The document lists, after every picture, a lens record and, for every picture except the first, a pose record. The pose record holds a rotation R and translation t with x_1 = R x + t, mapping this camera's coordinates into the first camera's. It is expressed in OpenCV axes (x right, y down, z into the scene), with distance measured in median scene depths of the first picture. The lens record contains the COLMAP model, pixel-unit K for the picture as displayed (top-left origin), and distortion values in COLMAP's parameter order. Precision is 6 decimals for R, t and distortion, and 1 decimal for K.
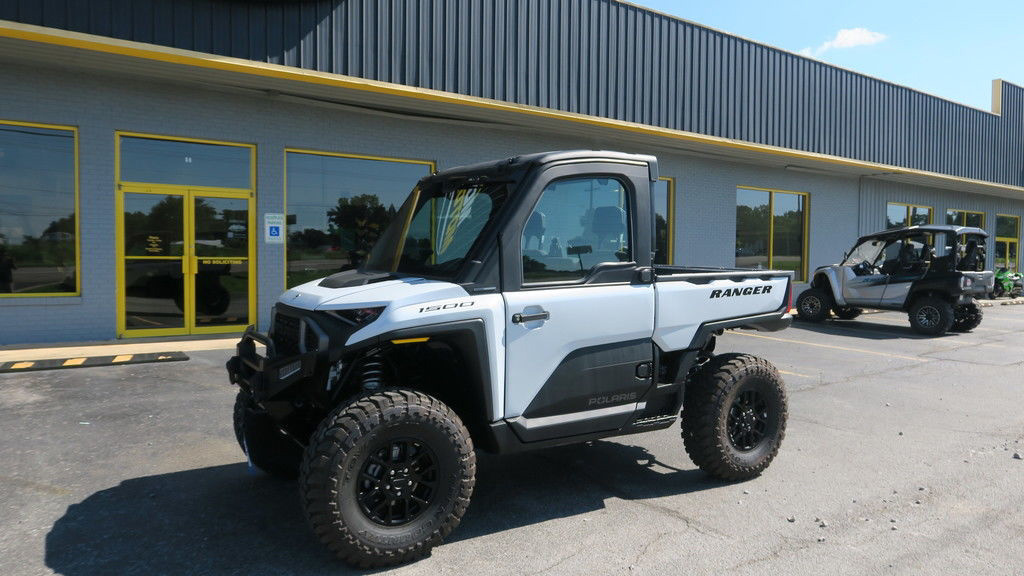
lens RADIAL K [[715.5, 0, 512.0], [0, 715.5, 288.0], [0, 0, 1]] dist [-0.007366, -0.003063]
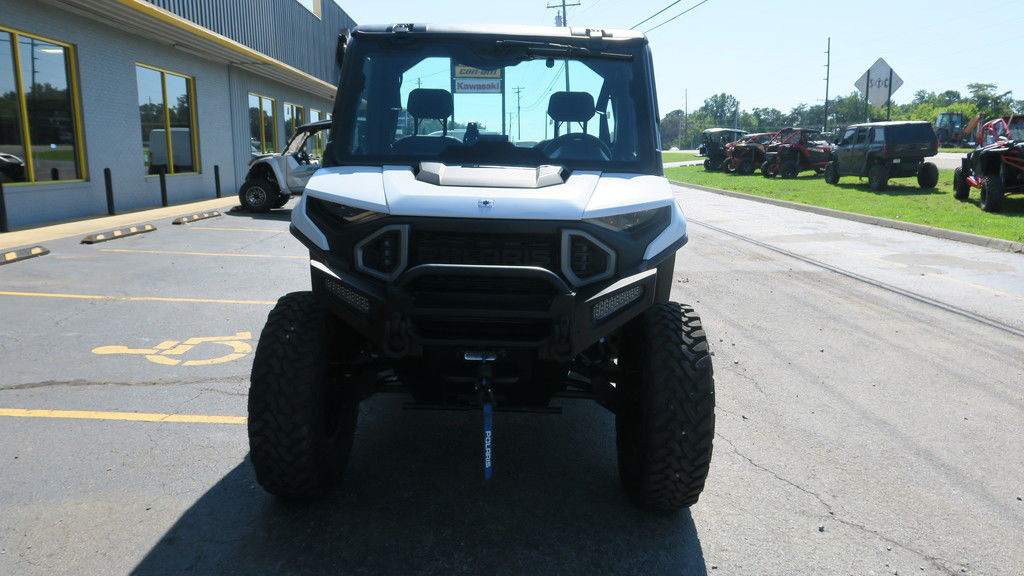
lens RADIAL K [[715.5, 0, 512.0], [0, 715.5, 288.0], [0, 0, 1]] dist [-0.007366, -0.003063]
pose [[0.555837, -0.153818, 0.816936, -0.767077], [0.029911, 0.985796, 0.165262, -0.011326], [-0.830753, -0.067423, 0.552543, 0.557866]]
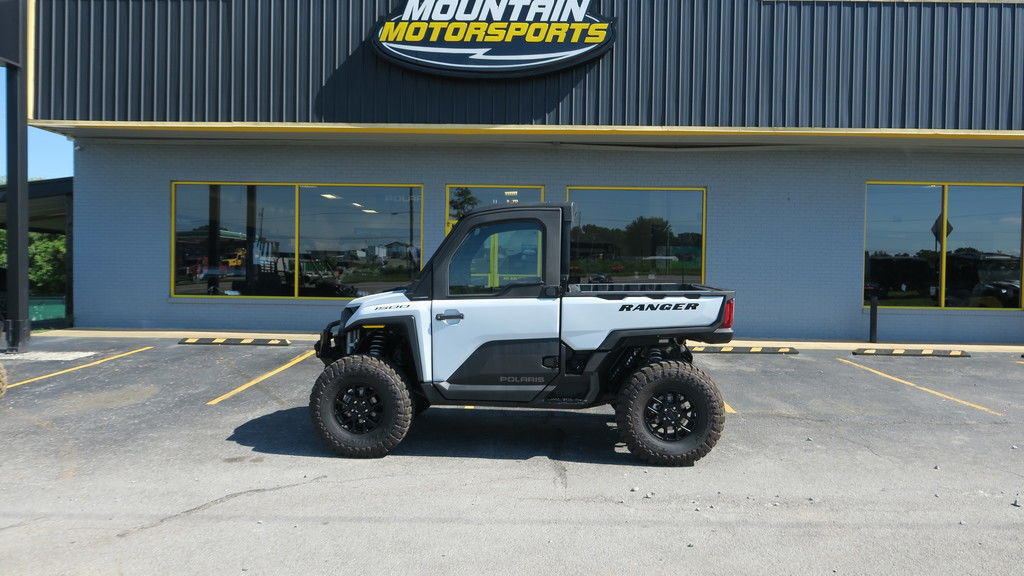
lens RADIAL K [[715.5, 0, 512.0], [0, 715.5, 288.0], [0, 0, 1]] dist [-0.007366, -0.003063]
pose [[0.805736, 0.017148, -0.592026, 0.916214], [-0.030174, 0.999471, -0.012116, -0.005653], [0.591505, 0.027626, 0.805828, -0.135772]]
